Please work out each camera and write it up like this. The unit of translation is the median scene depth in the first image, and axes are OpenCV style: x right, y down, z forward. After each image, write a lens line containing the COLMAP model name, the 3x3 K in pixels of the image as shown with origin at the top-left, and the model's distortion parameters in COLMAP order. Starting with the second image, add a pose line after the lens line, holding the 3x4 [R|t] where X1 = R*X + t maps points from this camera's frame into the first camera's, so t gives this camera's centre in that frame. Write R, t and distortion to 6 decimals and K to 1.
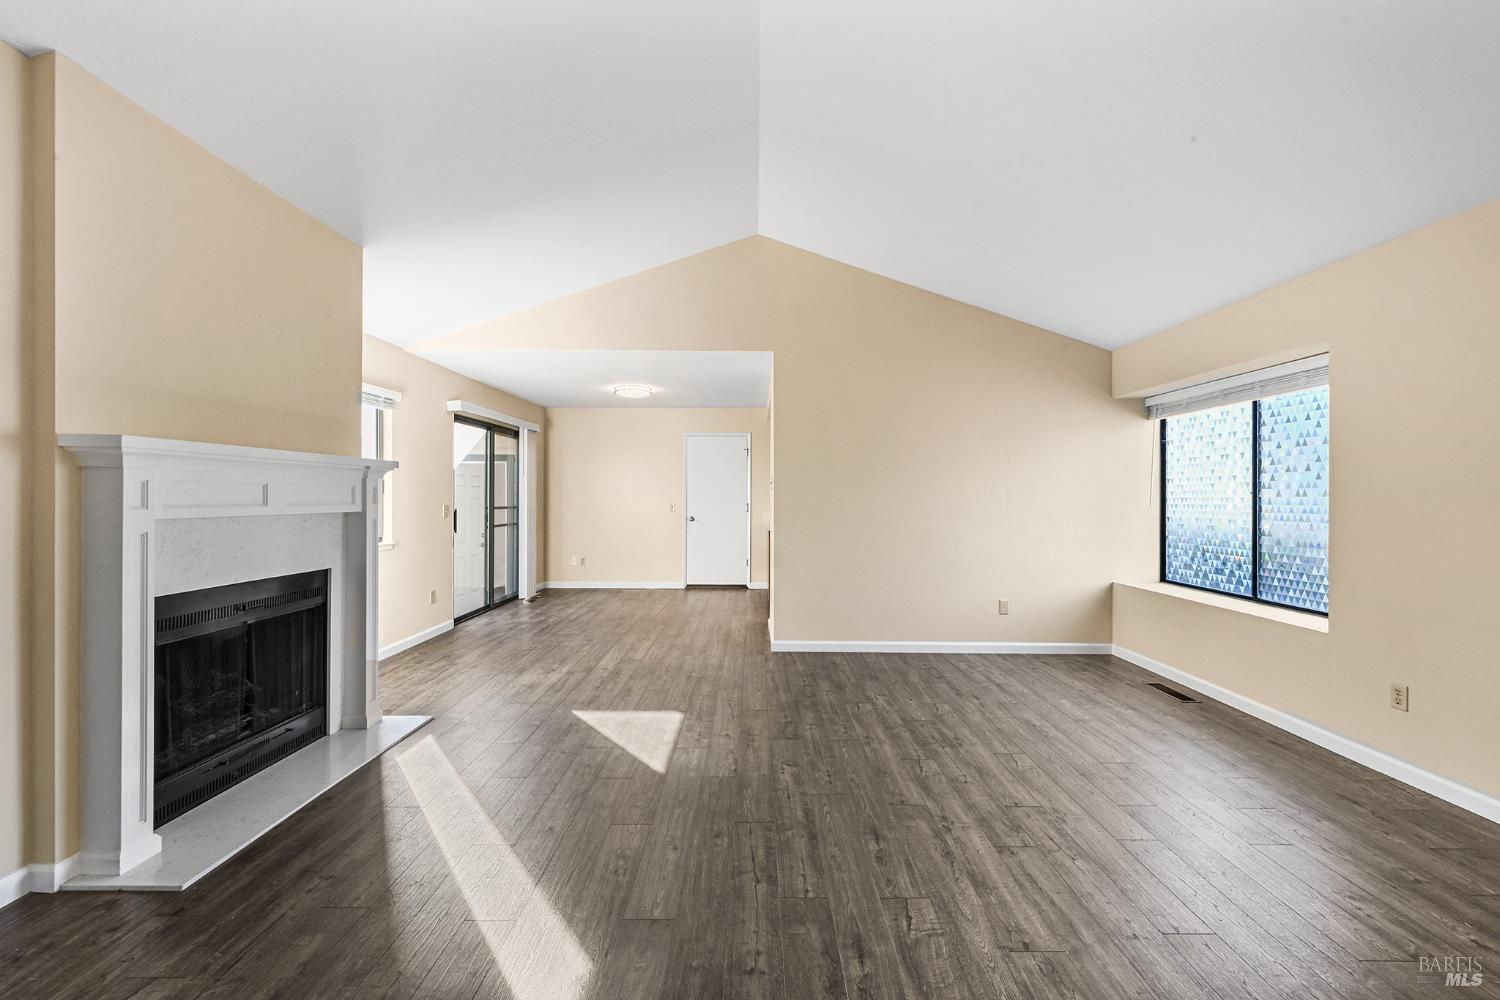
lens RADIAL K [[592.8, 0, 752.3], [0, 592.8, 499.1], [0, 0, 1]] dist [-0.000730, 0.001085]
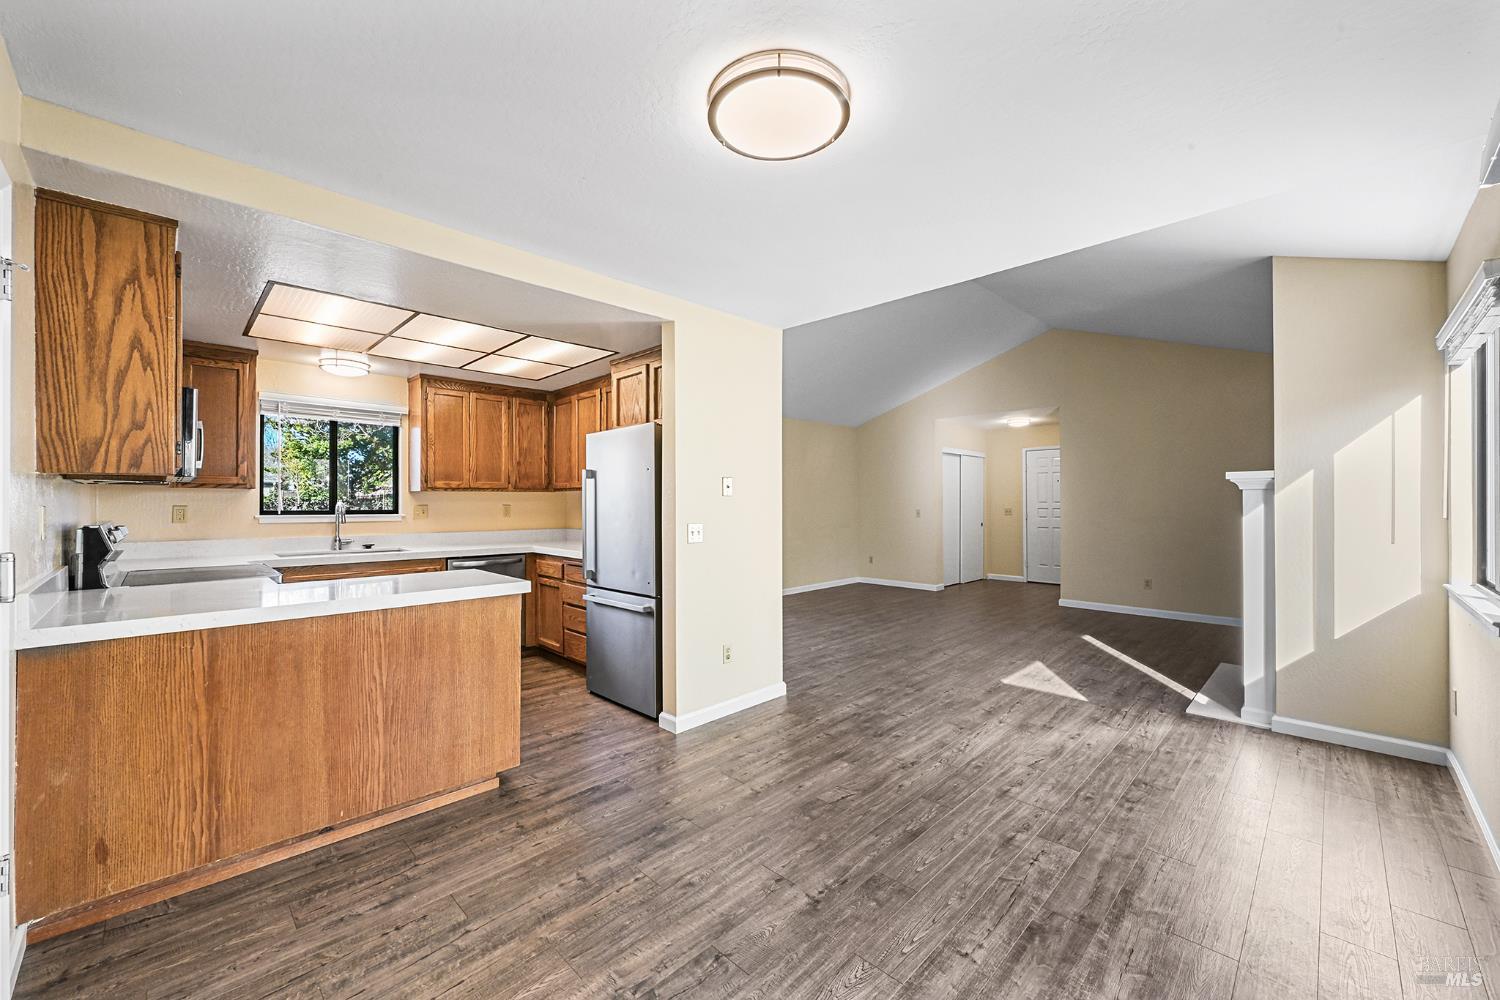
lens RADIAL K [[592.8, 0, 752.9], [0, 592.8, 497.6], [0, 0, 1]] dist [-0.000730, 0.001085]
pose [[-0.715530, 0.004139, 0.698570, -0.679392], [0.005314, 0.999986, -0.000482, -0.020030], [-0.698562, 0.003368, -0.715542, 2.158766]]
